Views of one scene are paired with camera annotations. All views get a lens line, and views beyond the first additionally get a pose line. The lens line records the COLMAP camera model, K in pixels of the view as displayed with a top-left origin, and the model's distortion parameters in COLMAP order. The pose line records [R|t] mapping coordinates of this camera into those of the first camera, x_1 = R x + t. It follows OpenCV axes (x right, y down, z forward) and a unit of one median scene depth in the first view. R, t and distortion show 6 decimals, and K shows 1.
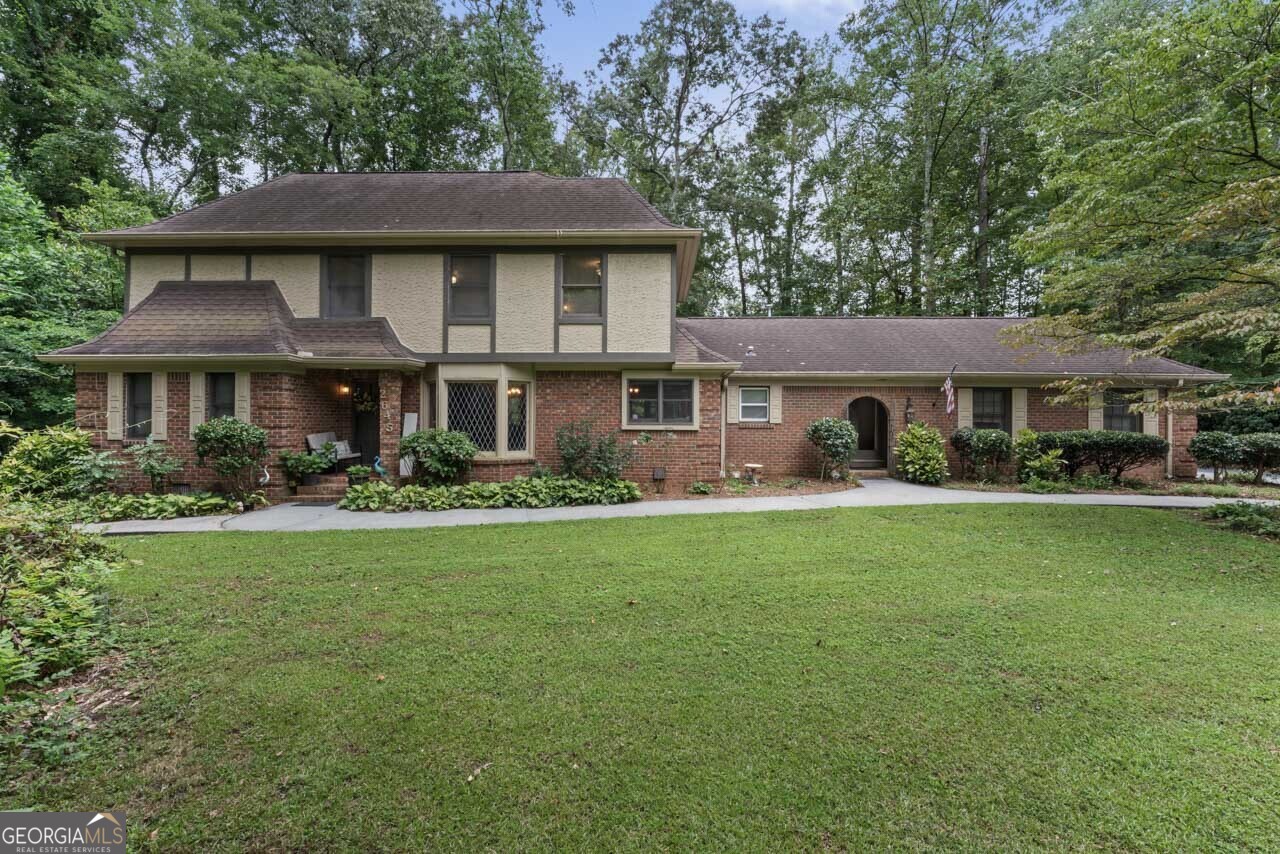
lens RADIAL K [[574.4, 0, 641.3], [0, 574.4, 417.7], [0, 0, 1]] dist [-0.004604, -0.000513]
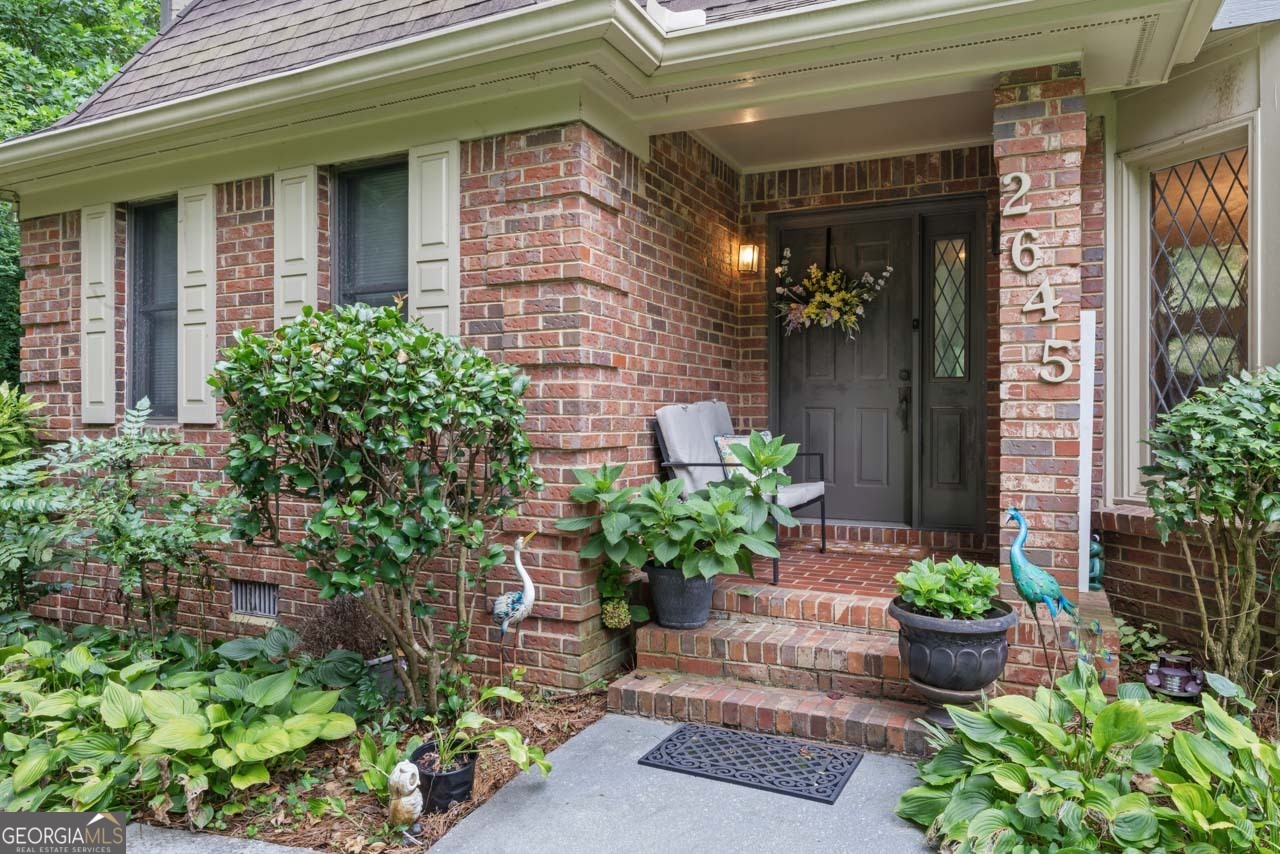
lens RADIAL K [[862.2, 0, 633.9], [0, 862.2, 431.3], [0, 0, 1]] dist [-0.005210, -0.001610]
pose [[0.913662, 0.002904, -0.406465, -0.433971], [0.003620, 0.999877, 0.015281, 0.034488], [0.406460, -0.015433, 0.913538, 0.646658]]
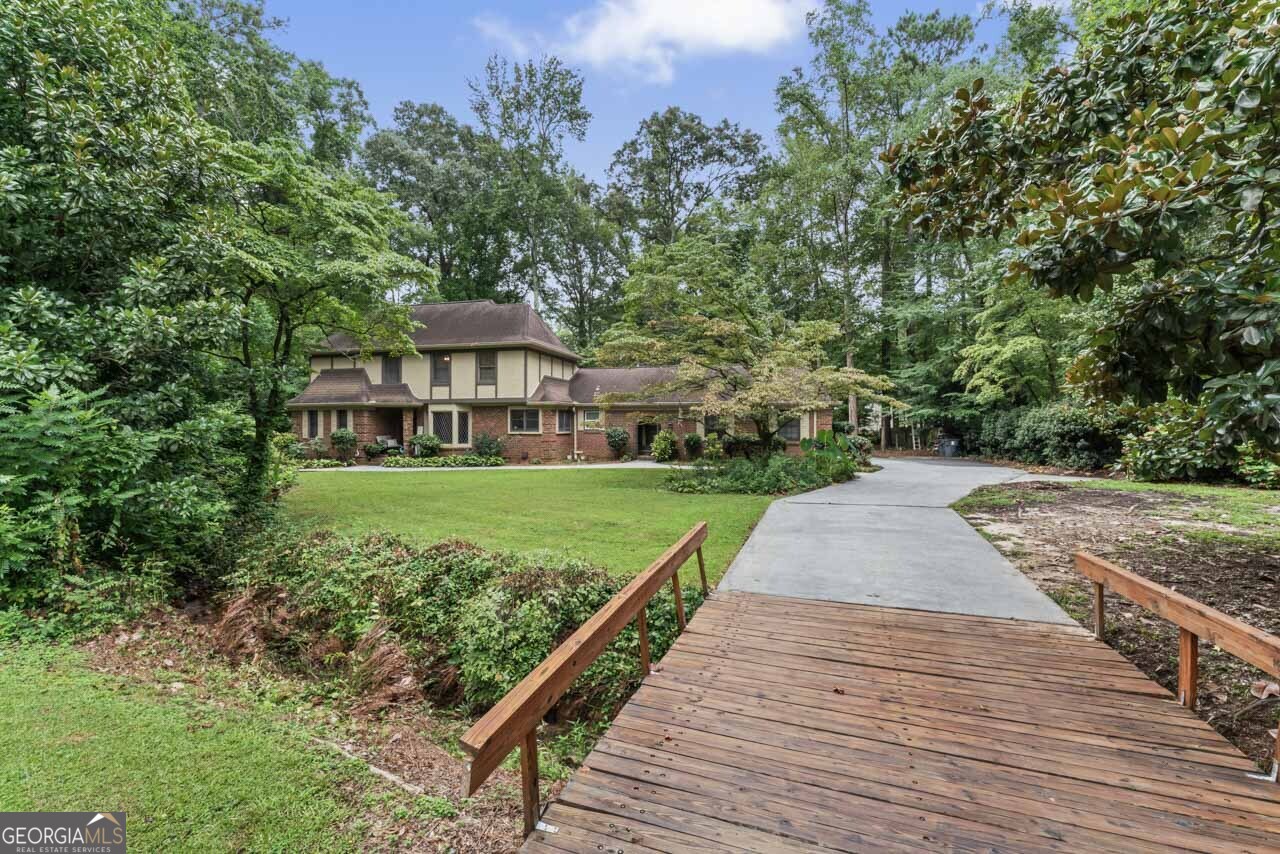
lens RADIAL K [[574.4, 0, 648.4], [0, 574.4, 421.6], [0, 0, 1]] dist [-0.004604, -0.000513]
pose [[0.972447, -0.004937, -0.233070, 0.988643], [0.005816, 0.999978, 0.003087, -0.028718], [0.233049, -0.004357, 0.972455, -0.954280]]
